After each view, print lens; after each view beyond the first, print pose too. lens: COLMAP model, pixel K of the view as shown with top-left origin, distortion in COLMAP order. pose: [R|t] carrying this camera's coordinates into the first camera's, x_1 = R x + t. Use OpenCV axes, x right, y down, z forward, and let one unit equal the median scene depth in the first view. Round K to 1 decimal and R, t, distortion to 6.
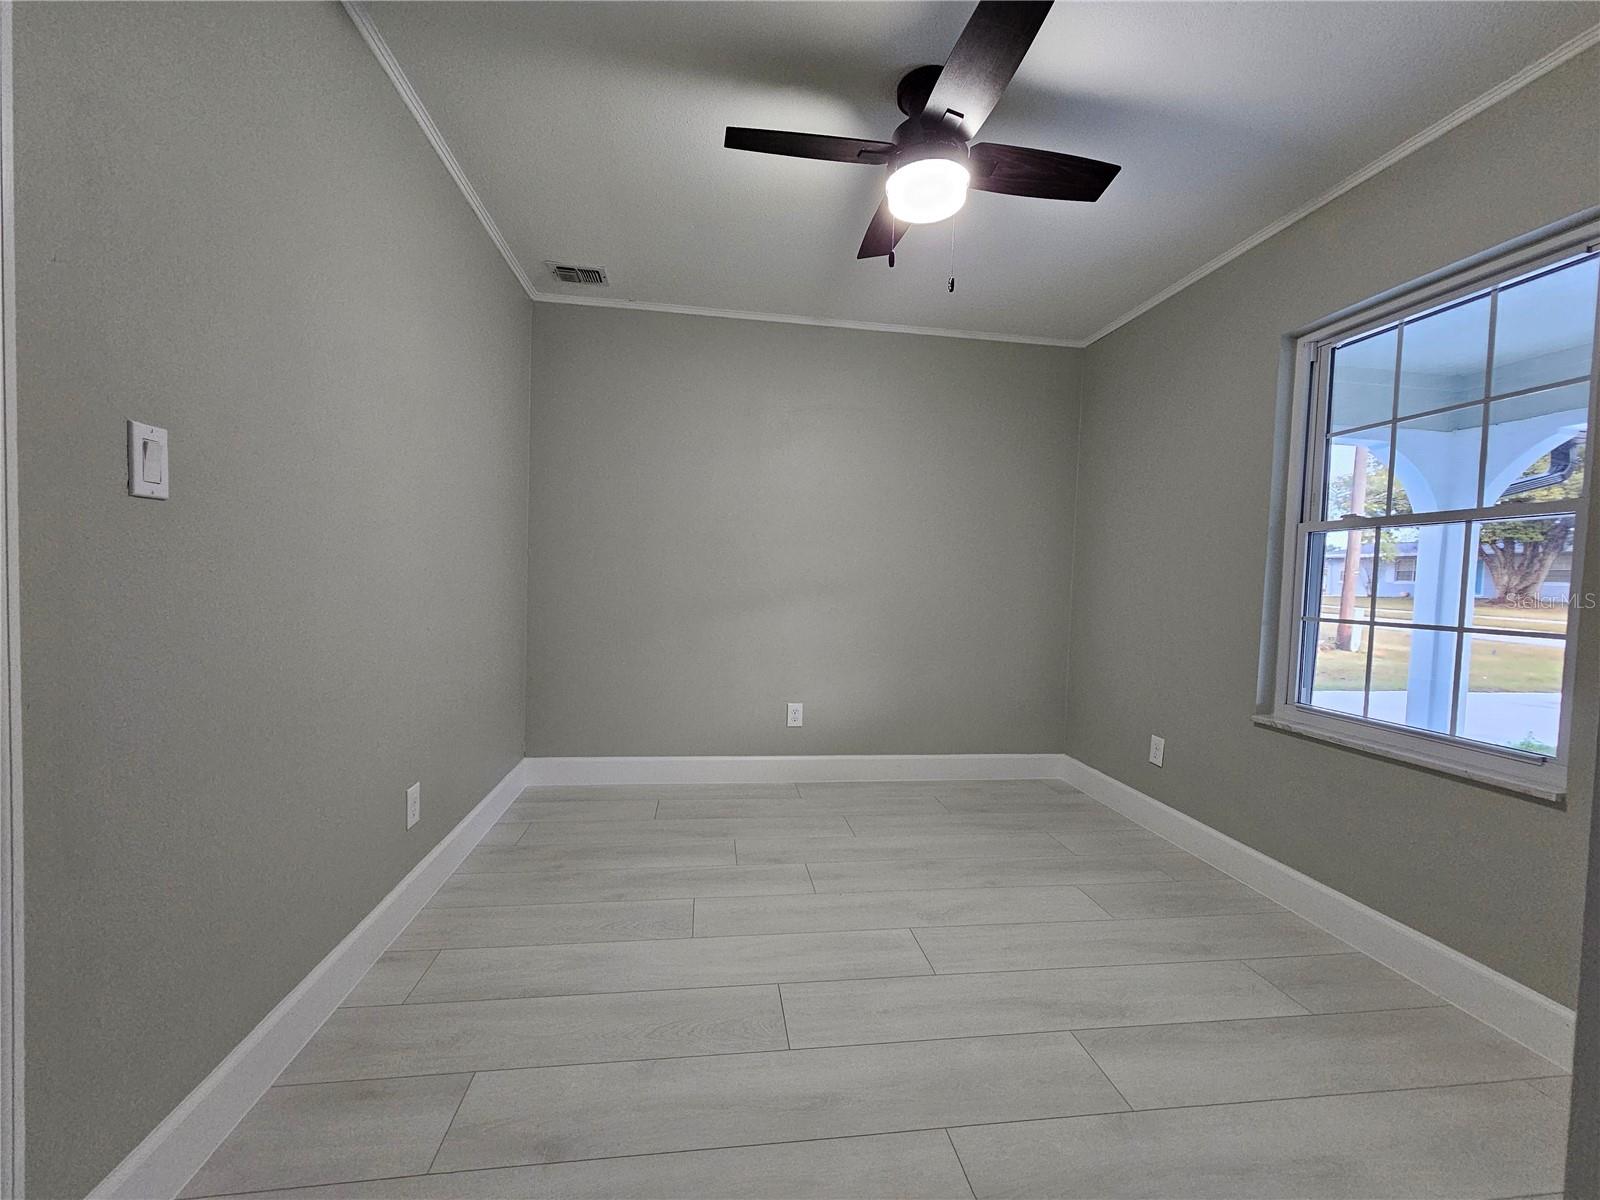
lens RADIAL K [[657.6, 0, 802.8], [0, 657.6, 605.2], [0, 0, 1]] dist [-0.000866, -0.000161]
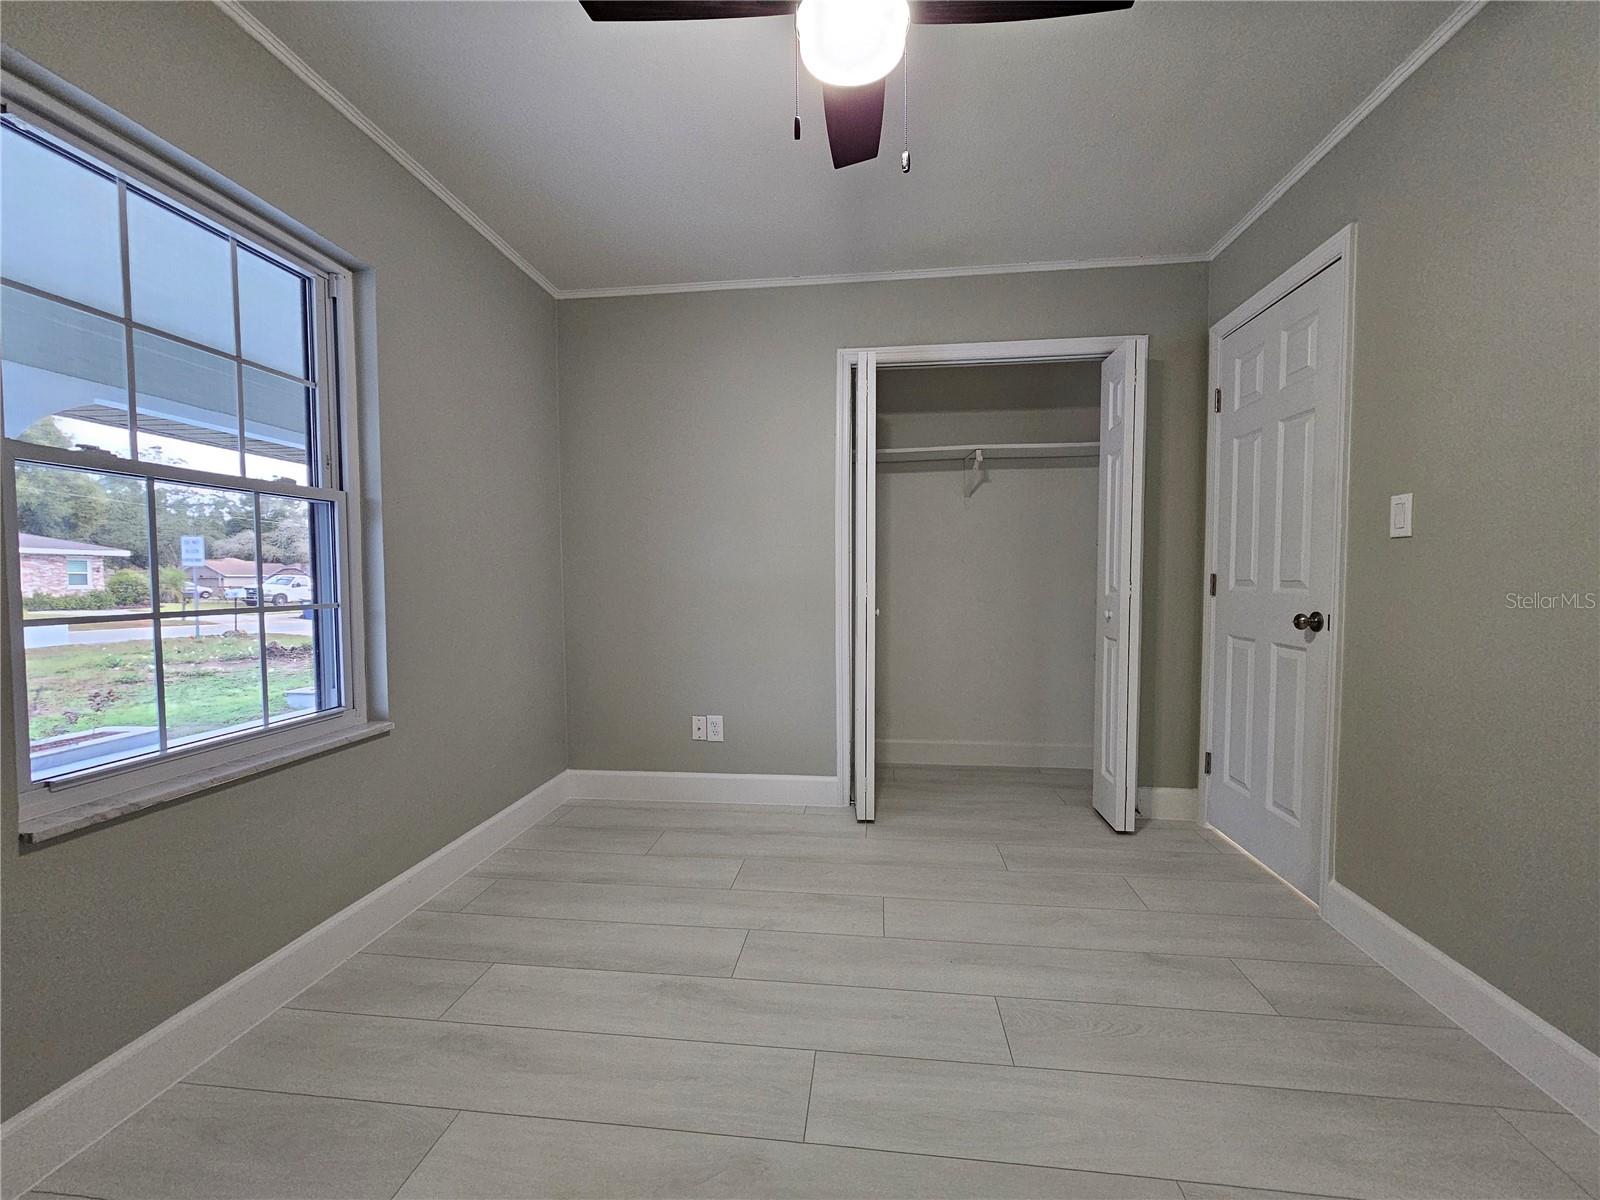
lens RADIAL K [[657.6, 0, 802.8], [0, 657.6, 605.2], [0, 0, 1]] dist [-0.000866, -0.000161]
pose [[-0.966619, -0.040550, 0.252990, 0.032957], [-0.017116, 0.995411, 0.094153, -0.079607], [-0.255647, 0.086680, -0.962876, 1.912243]]
